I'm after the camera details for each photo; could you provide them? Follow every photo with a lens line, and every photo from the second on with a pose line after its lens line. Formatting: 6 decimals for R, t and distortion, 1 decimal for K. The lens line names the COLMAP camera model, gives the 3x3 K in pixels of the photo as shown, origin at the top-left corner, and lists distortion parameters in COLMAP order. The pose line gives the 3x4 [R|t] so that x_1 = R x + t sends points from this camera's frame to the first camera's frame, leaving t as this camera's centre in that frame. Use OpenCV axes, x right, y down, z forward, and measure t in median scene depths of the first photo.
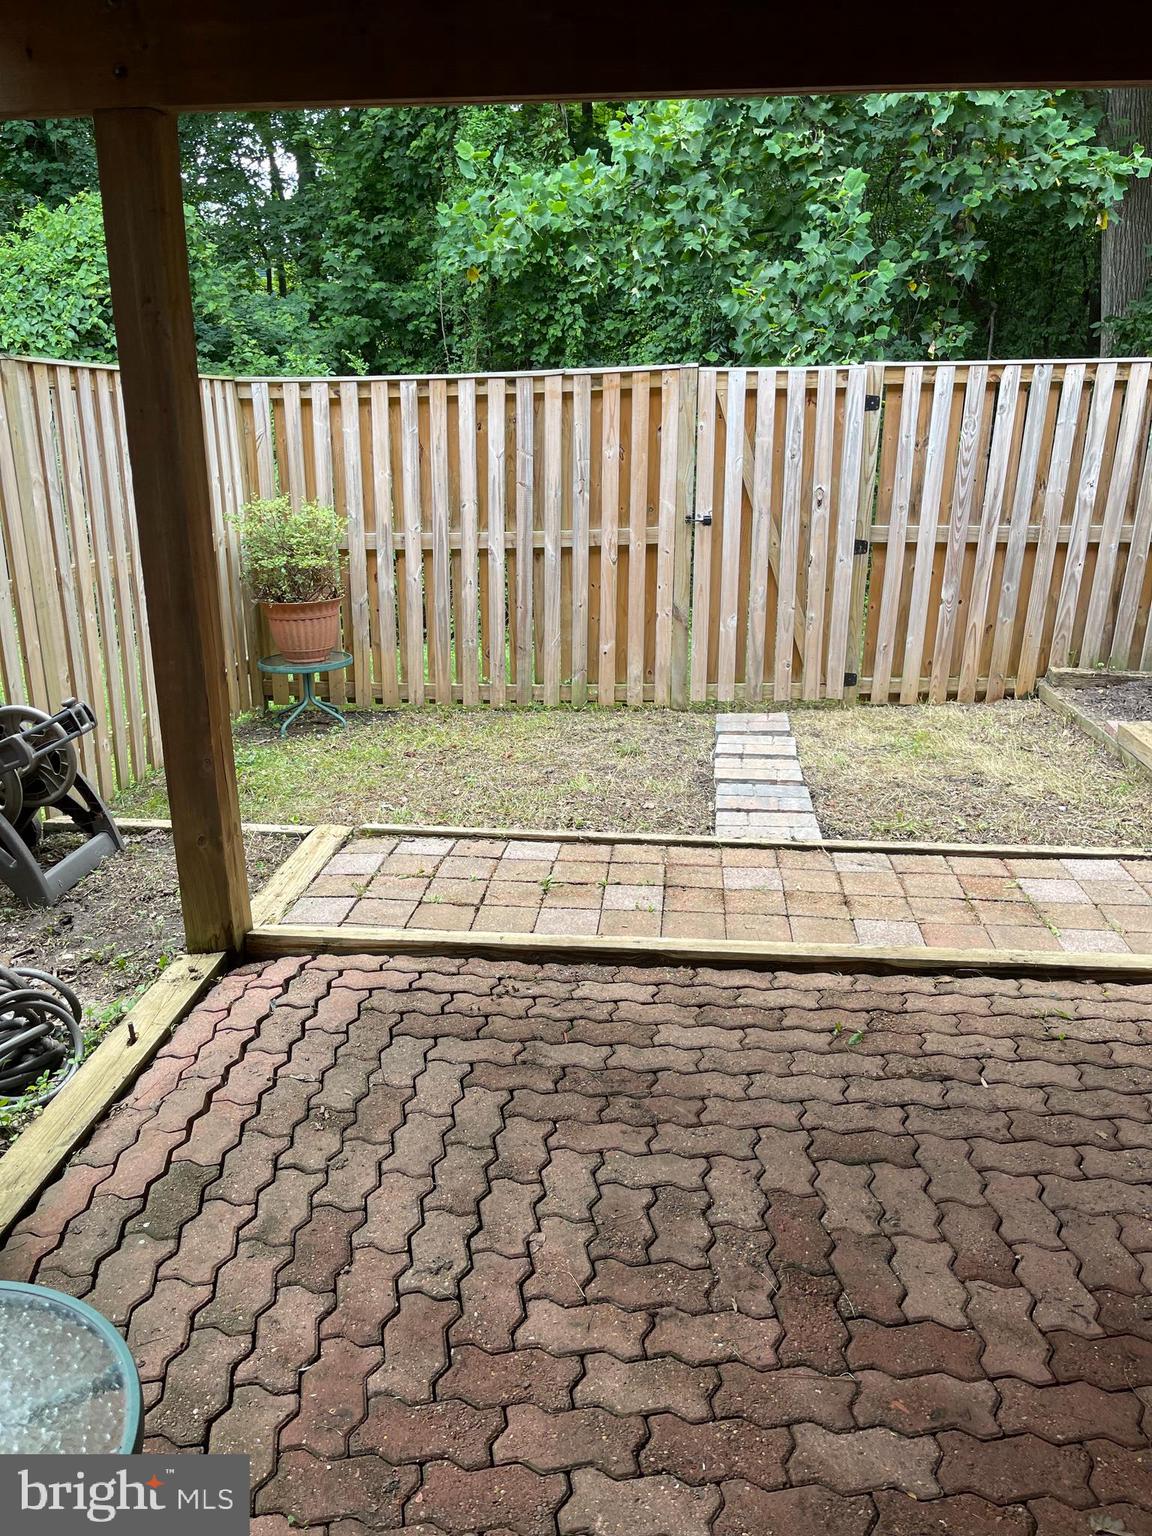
lens RADIAL K [[1166.9, 0, 564.6], [0, 1166.9, 767.4], [0, 0, 1]] dist [0.059106, -0.075394]
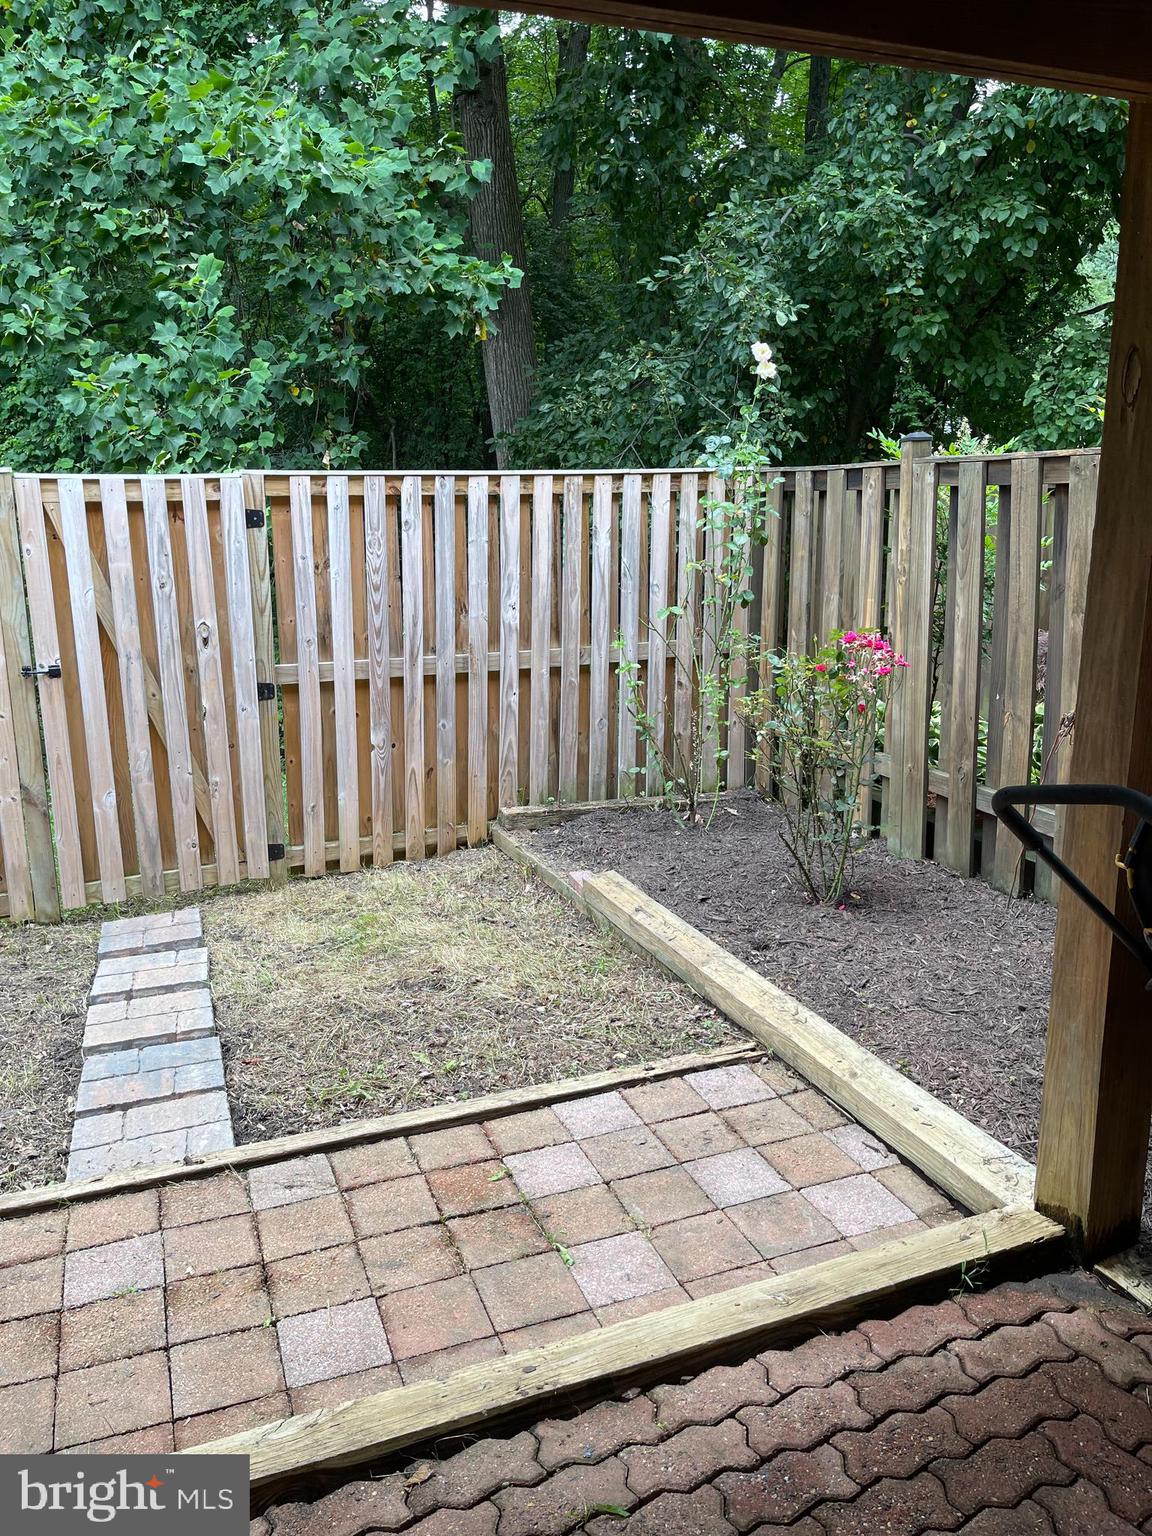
lens RADIAL K [[1166.9, 0, 582.7], [0, 1166.9, 759.0], [0, 0, 1]] dist [0.059106, -0.075394]
pose [[0.888452, -0.102636, 0.447347, 0.079712], [0.145269, 0.987450, -0.061957, -0.059670], [-0.435374, 0.120031, 0.892212, 0.186969]]
